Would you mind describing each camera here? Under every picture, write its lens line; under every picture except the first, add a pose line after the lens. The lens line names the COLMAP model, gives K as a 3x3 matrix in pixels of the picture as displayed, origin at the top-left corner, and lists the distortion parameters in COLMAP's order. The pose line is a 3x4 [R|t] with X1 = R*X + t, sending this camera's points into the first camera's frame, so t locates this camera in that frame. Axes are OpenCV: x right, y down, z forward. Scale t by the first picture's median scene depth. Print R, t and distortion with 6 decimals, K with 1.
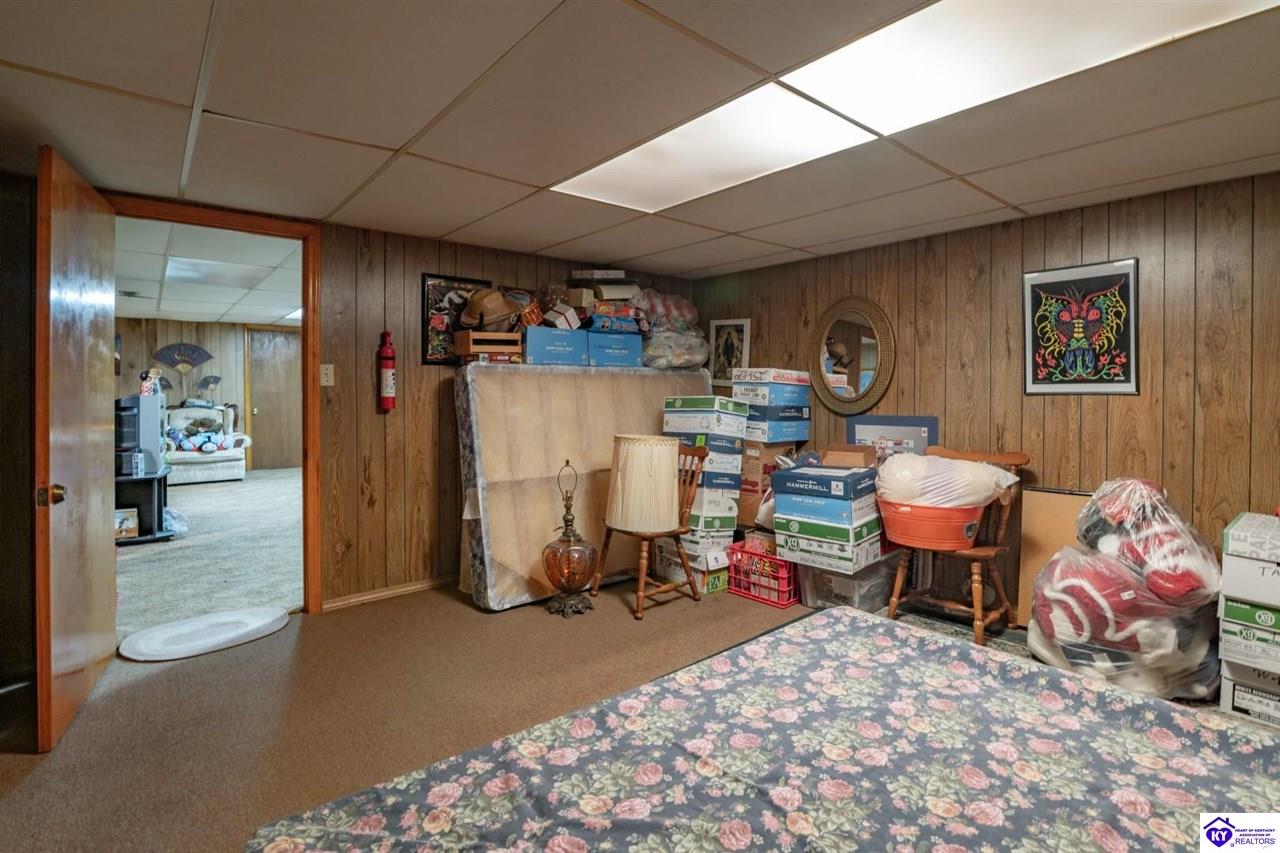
lens RADIAL K [[595.9, 0, 634.7], [0, 595.9, 393.9], [0, 0, 1]] dist [-0.020497, 0.001727]
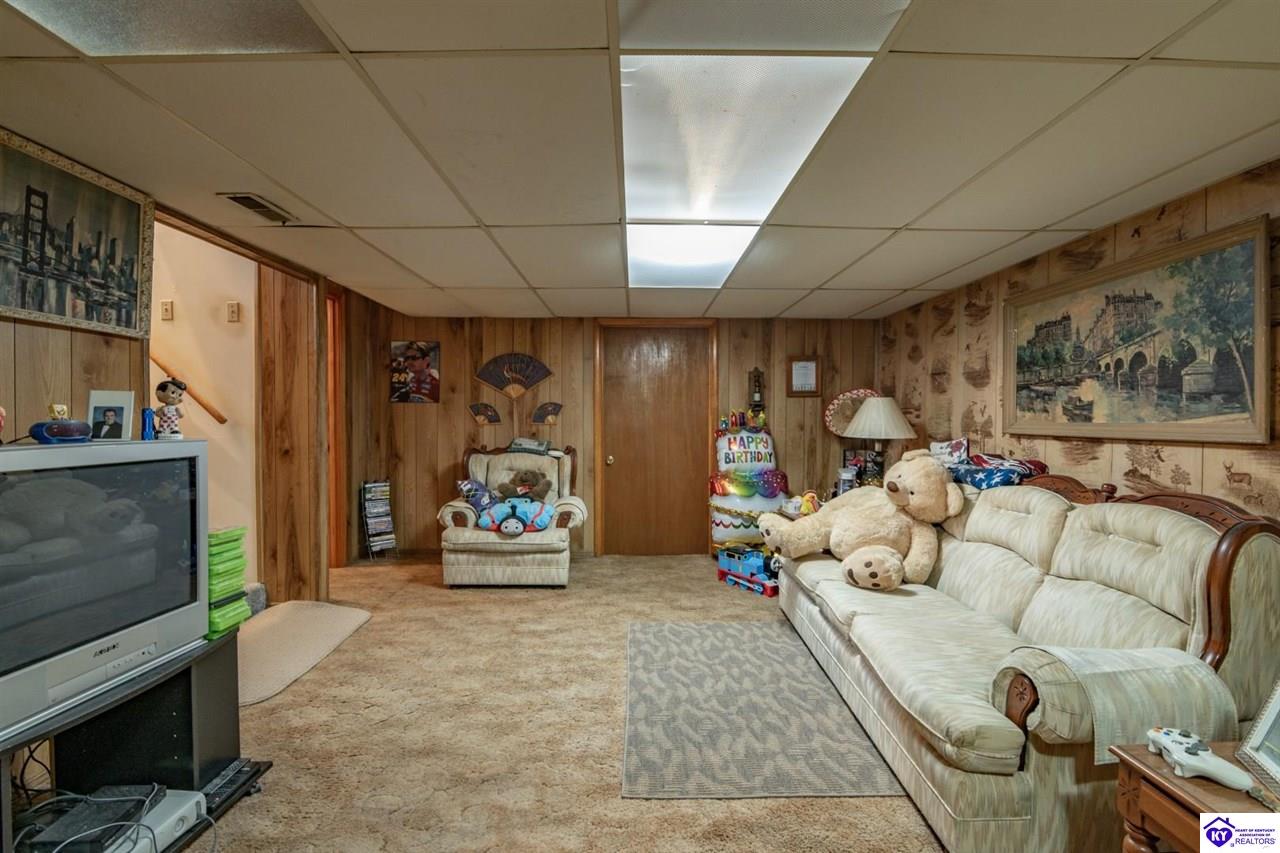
lens RADIAL K [[595.9, 0, 633.6], [0, 595.9, 427.5], [0, 0, 1]] dist [-0.020497, 0.001727]
pose [[0.767626, 0.011494, -0.640795, -0.621988], [-0.012202, 0.999920, 0.003320, -0.018247], [0.640781, 0.005271, 0.767705, 1.480500]]
